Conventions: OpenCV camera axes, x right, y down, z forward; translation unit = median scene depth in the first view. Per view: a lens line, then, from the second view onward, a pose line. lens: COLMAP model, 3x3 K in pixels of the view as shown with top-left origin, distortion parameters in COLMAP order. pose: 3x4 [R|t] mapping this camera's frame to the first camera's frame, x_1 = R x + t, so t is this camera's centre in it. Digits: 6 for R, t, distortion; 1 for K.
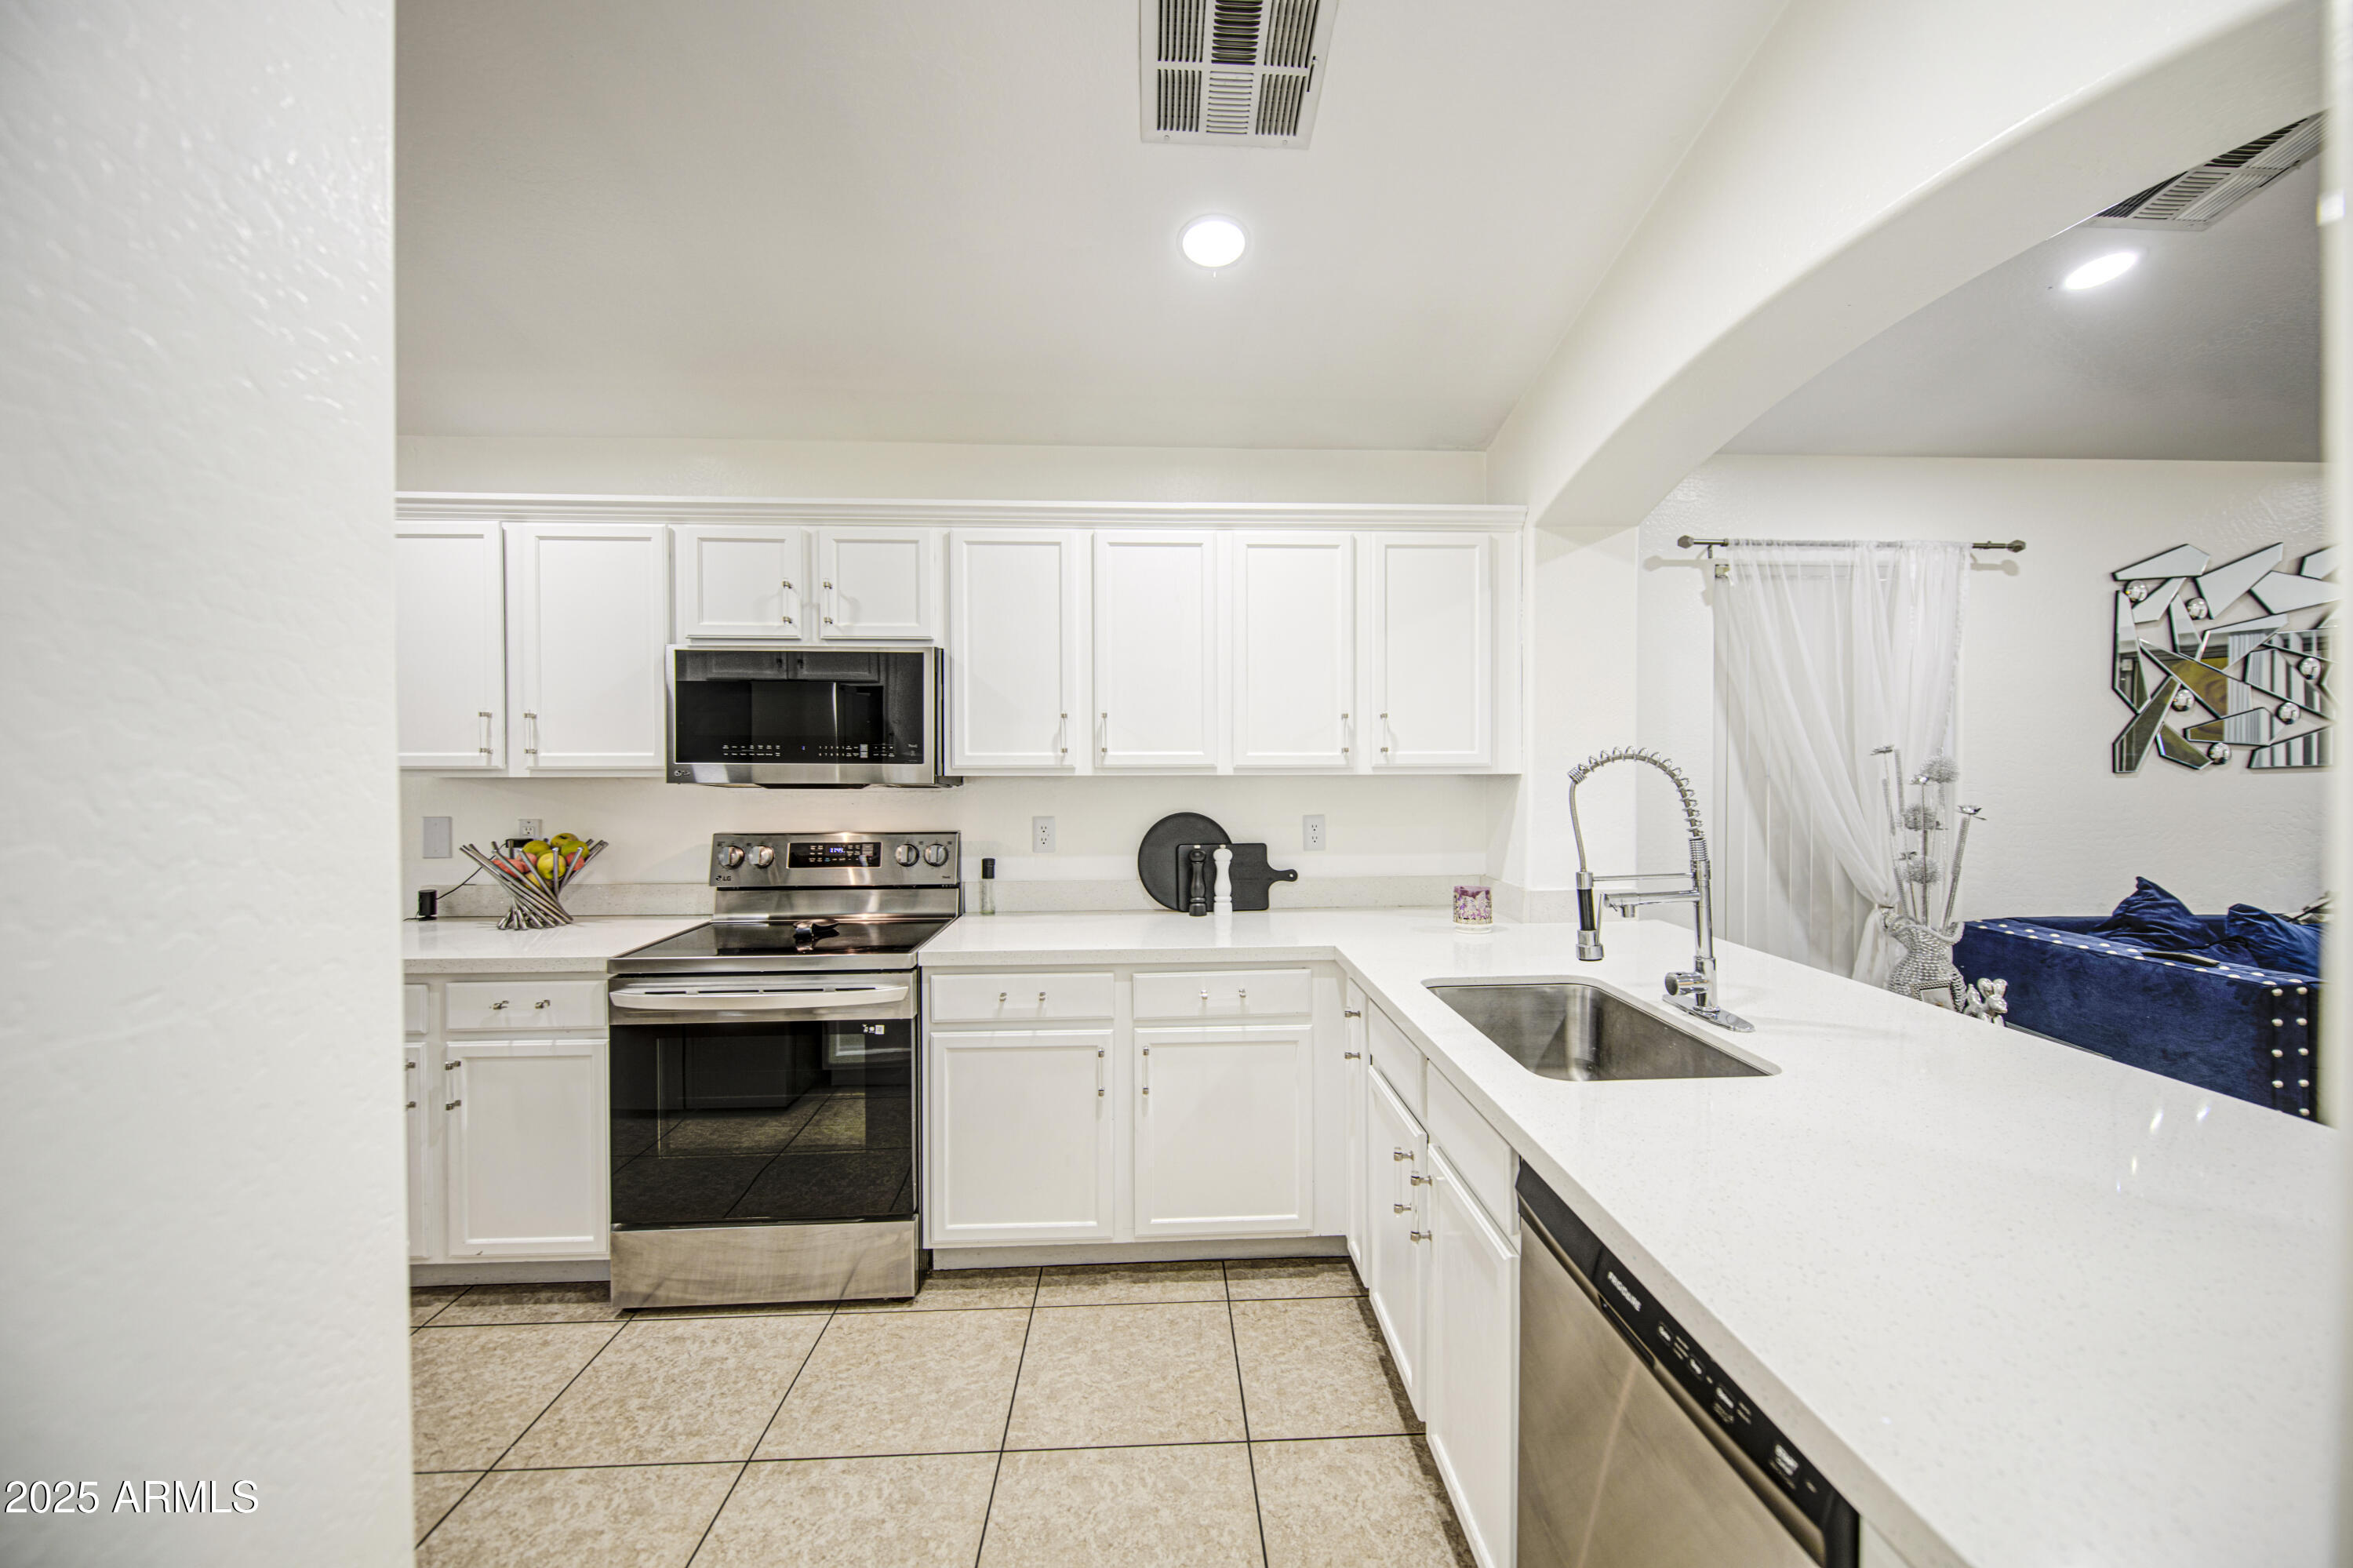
lens RADIAL K [[965.5, 0, 1273.5], [0, 965.5, 768.9], [0, 0, 1]] dist [-0.007588, -0.000939]
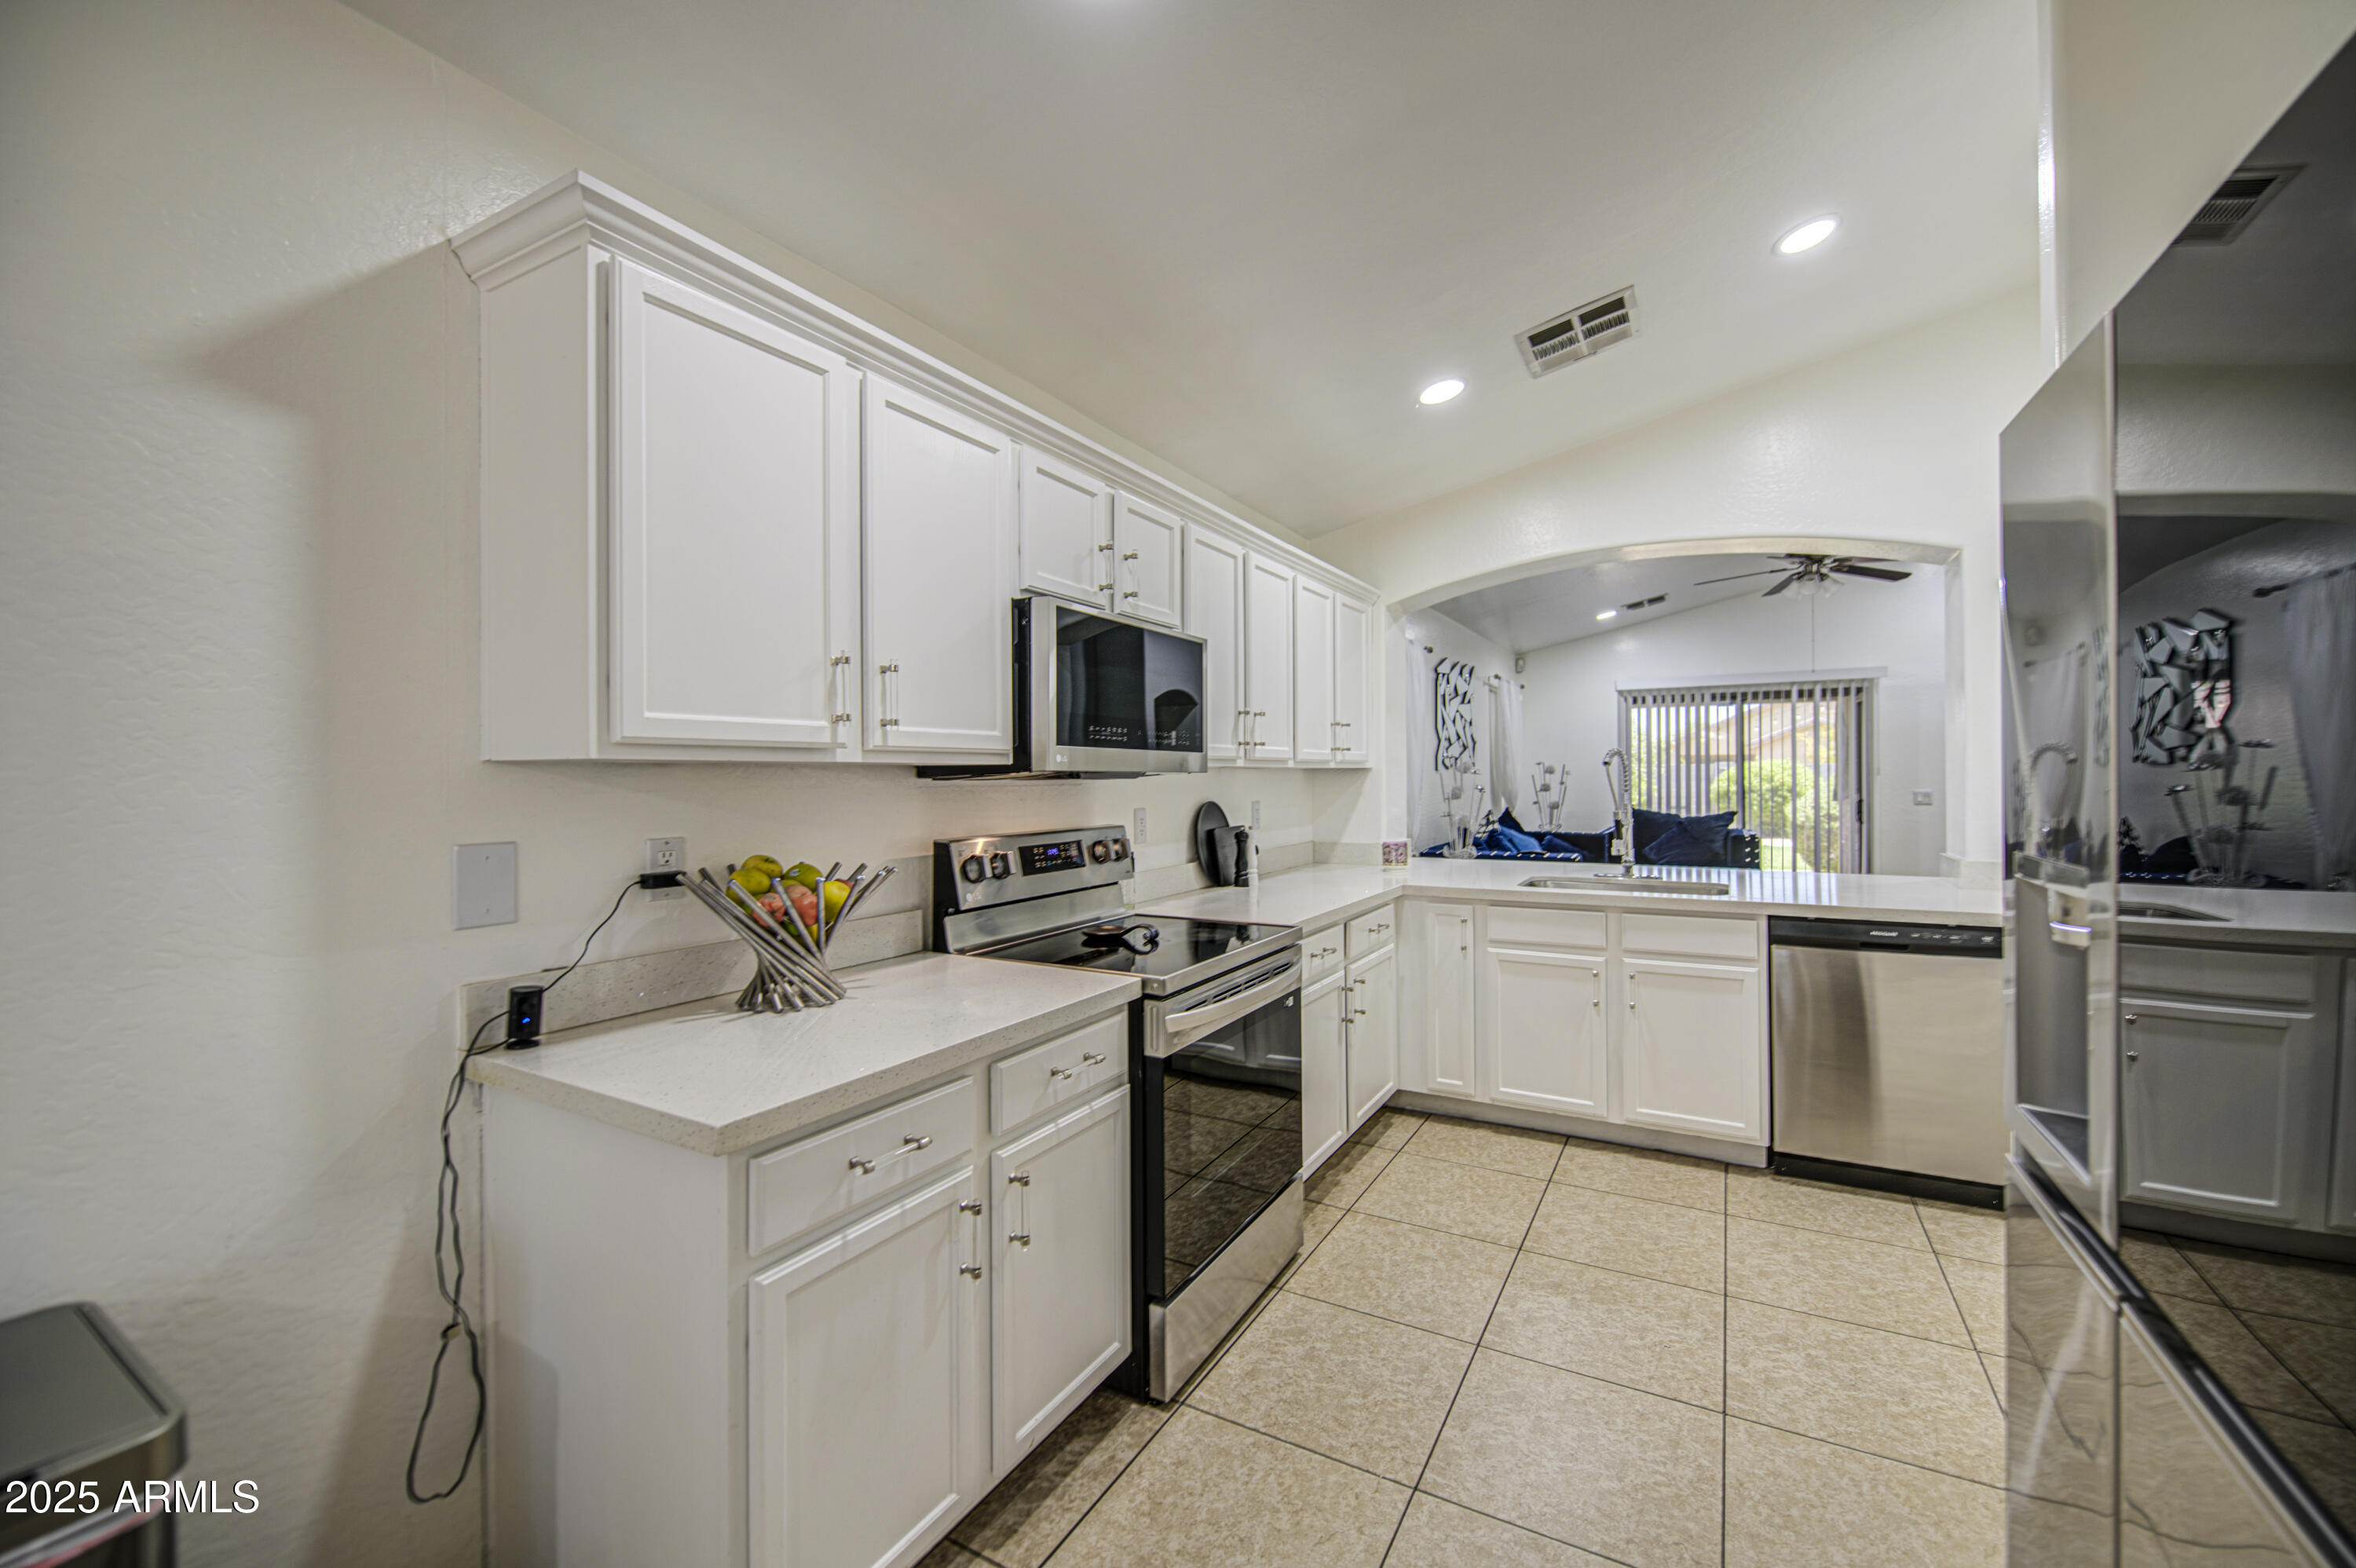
lens RADIAL K [[953.3, 0, 1186.3], [0, 953.3, 775.5], [0, 0, 1]] dist [0.001182, -0.003285]
pose [[0.537184, -0.000839, 0.843464, -1.228429], [0.014425, 0.999862, -0.008192, 0.026995], [-0.843341, 0.016568, 0.537123, 0.479717]]
